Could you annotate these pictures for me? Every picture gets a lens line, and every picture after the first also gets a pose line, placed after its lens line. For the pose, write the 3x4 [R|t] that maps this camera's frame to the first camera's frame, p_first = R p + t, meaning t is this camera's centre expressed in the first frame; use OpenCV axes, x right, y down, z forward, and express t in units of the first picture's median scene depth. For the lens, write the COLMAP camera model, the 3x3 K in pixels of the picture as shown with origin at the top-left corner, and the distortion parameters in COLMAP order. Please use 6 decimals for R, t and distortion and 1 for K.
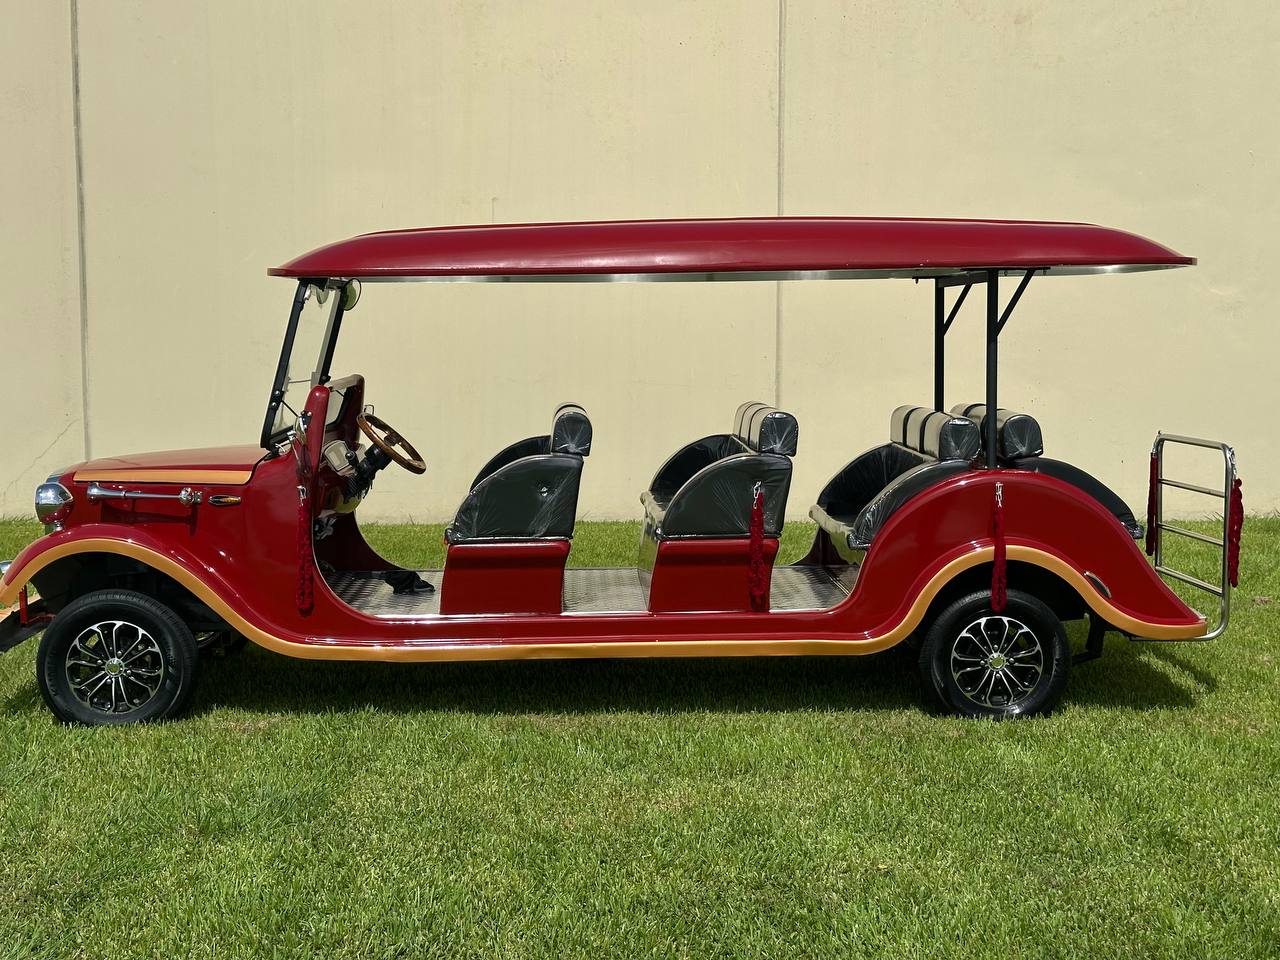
lens RADIAL K [[1766.7, 0, 647.9], [0, 1766.7, 470.8], [0, 0, 1]] dist [0.108996, 0.000000]
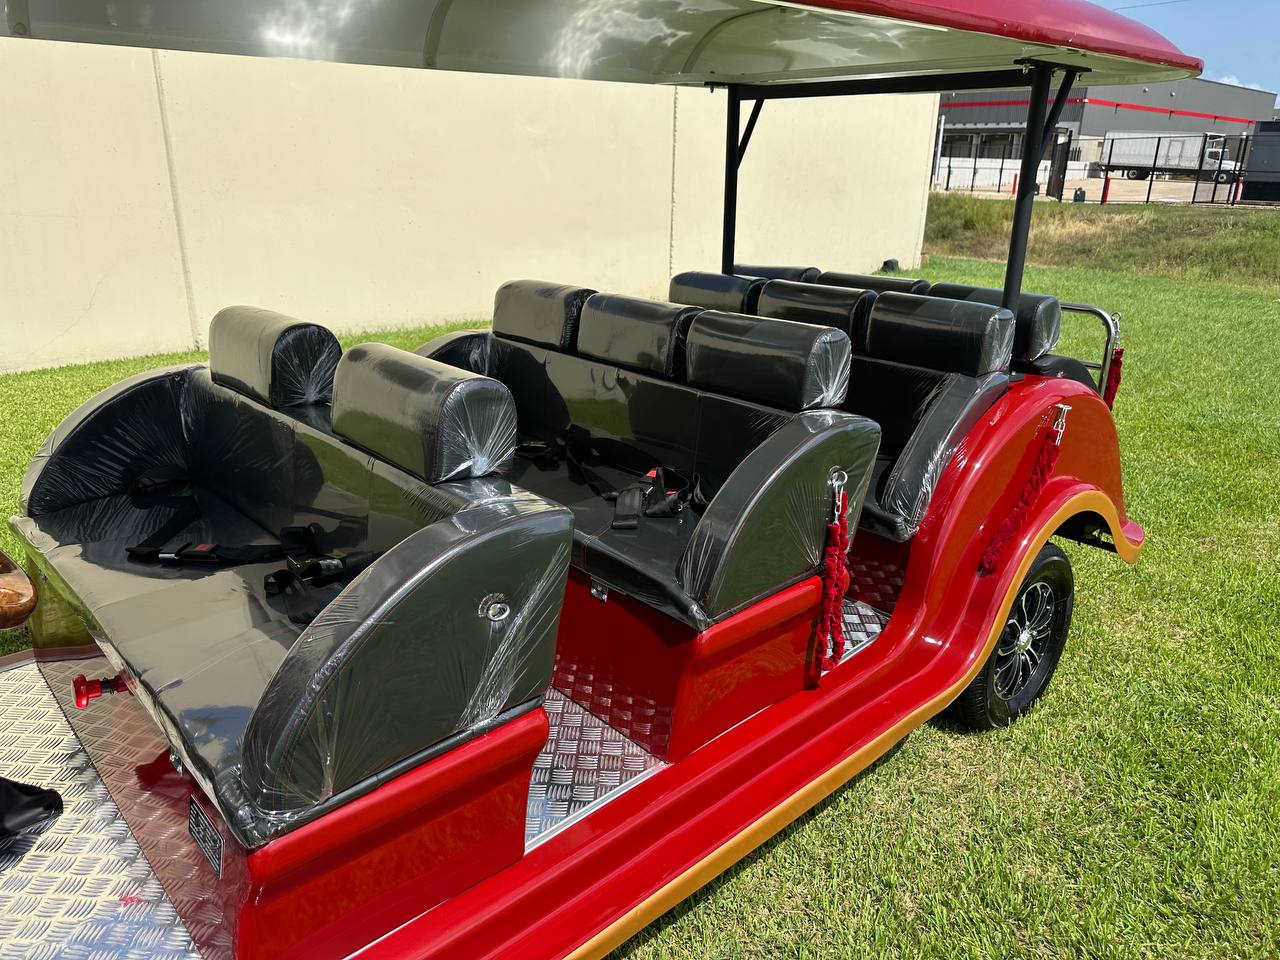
lens RADIAL K [[906.1, 0, 640.4], [0, 906.1, 492.8], [0, 0, 1]] dist [0.043303, -0.054549]
pose [[0.765107, -0.208769, 0.609119, -0.143927], [0.037689, 0.958878, 0.281305, -0.064363], [-0.642799, -0.192271, 0.741513, 0.828691]]
